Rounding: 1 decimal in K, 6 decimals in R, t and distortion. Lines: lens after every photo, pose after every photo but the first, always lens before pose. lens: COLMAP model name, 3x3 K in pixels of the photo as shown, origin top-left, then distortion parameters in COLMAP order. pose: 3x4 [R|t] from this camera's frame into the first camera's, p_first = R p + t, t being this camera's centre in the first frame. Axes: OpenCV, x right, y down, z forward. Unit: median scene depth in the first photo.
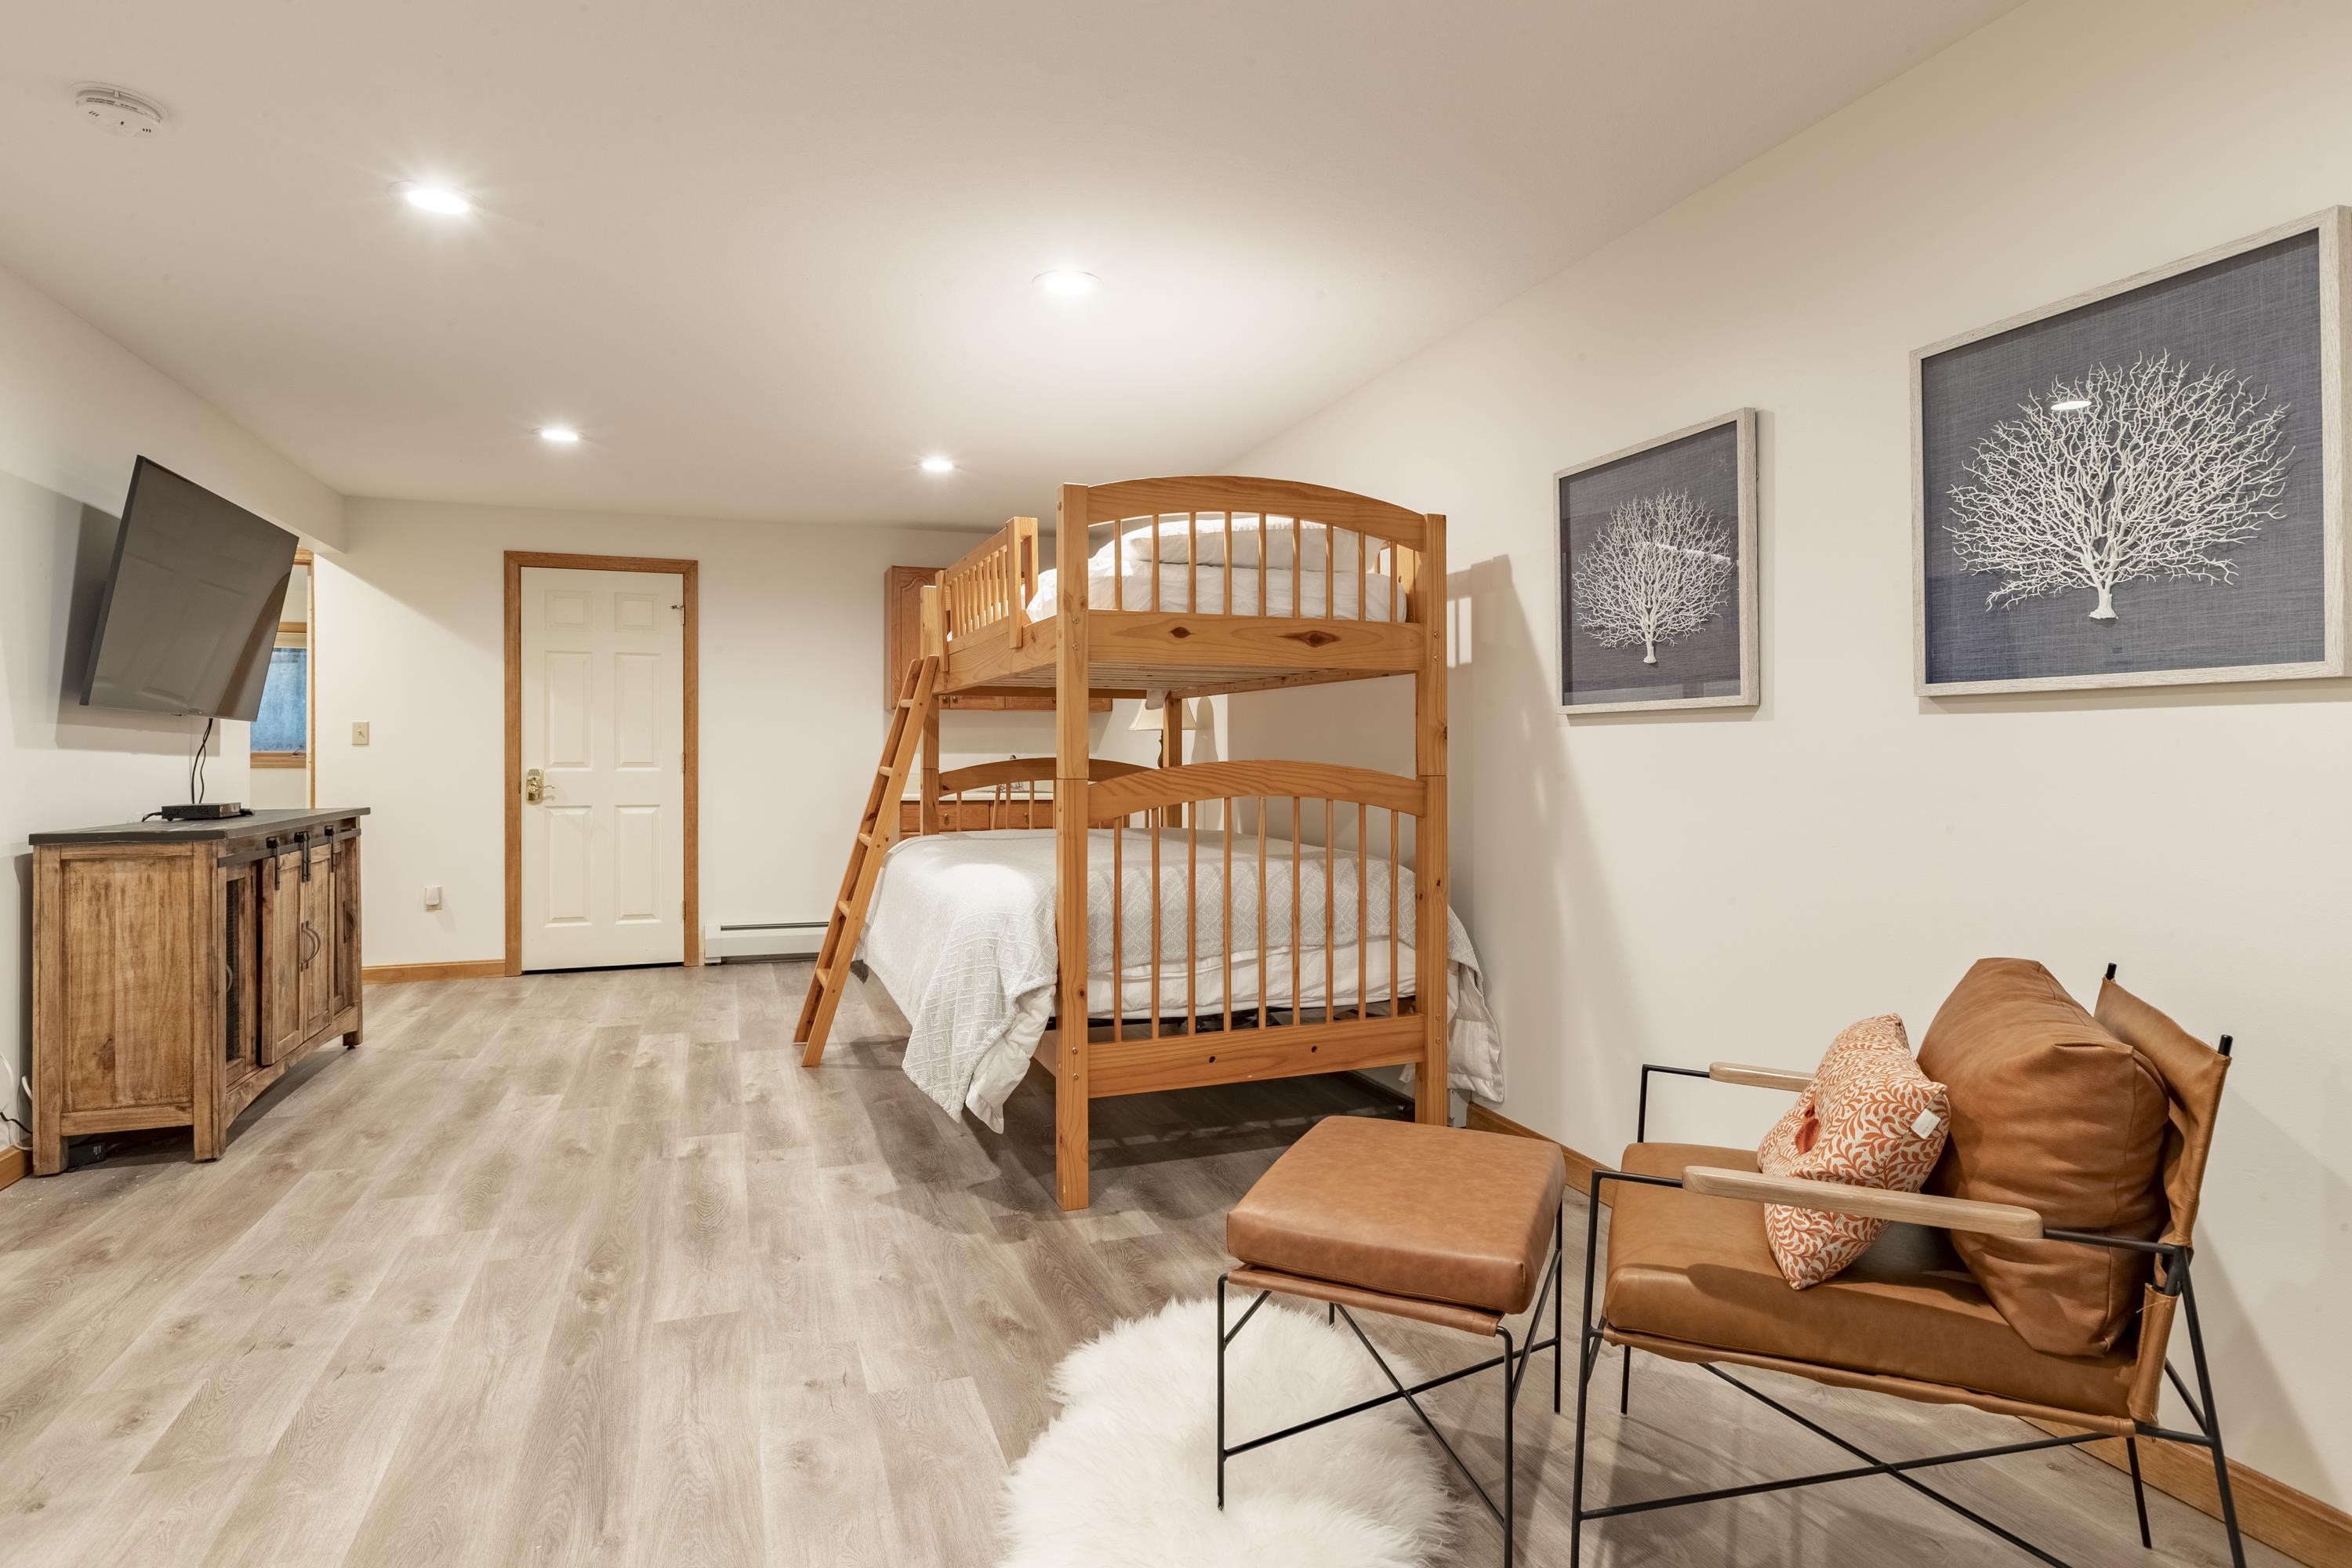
lens RADIAL K [[1305.9, 0, 1185.8], [0, 1305.9, 772.9], [0, 0, 1]] dist [0.000485, 0.000521]
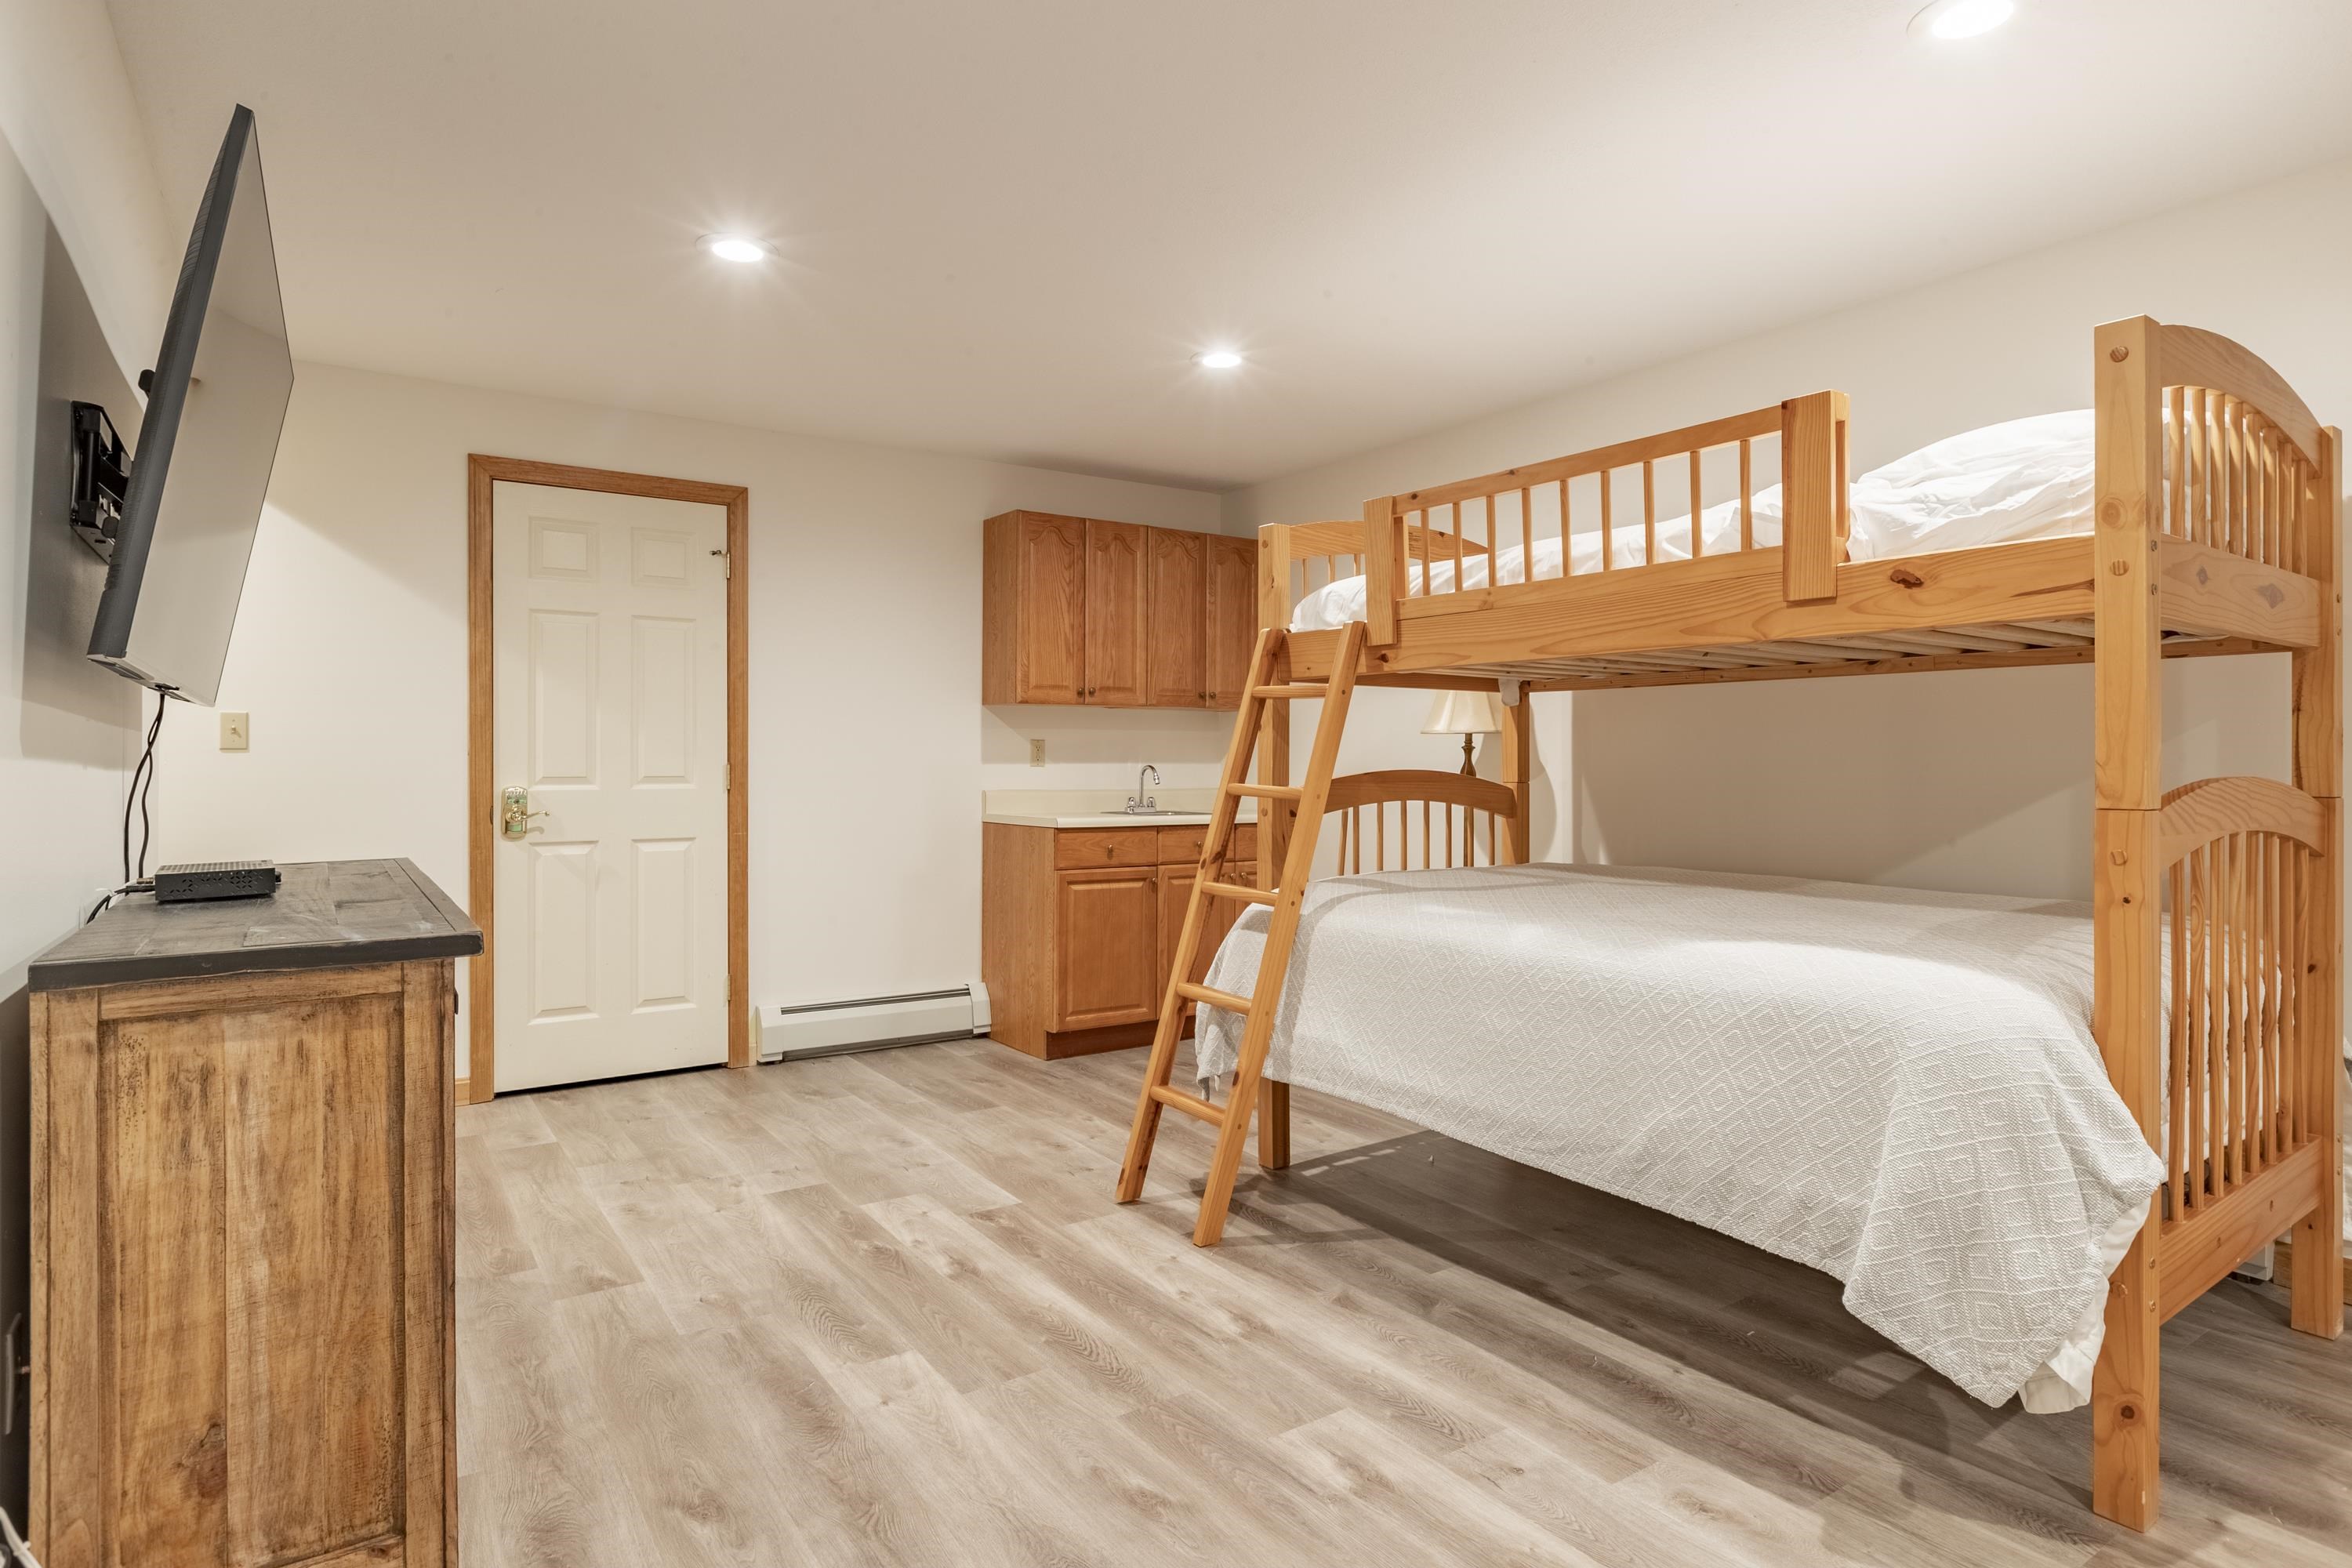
lens RADIAL K [[1305.9, 0, 1169.7], [0, 1305.9, 779.7], [0, 0, 1]] dist [0.000485, 0.000521]
pose [[0.966916, -0.003947, 0.255064, -0.616733], [0.003987, 0.999992, 0.000358, -0.010001], [-0.255063, 0.000671, 0.966924, 0.490463]]
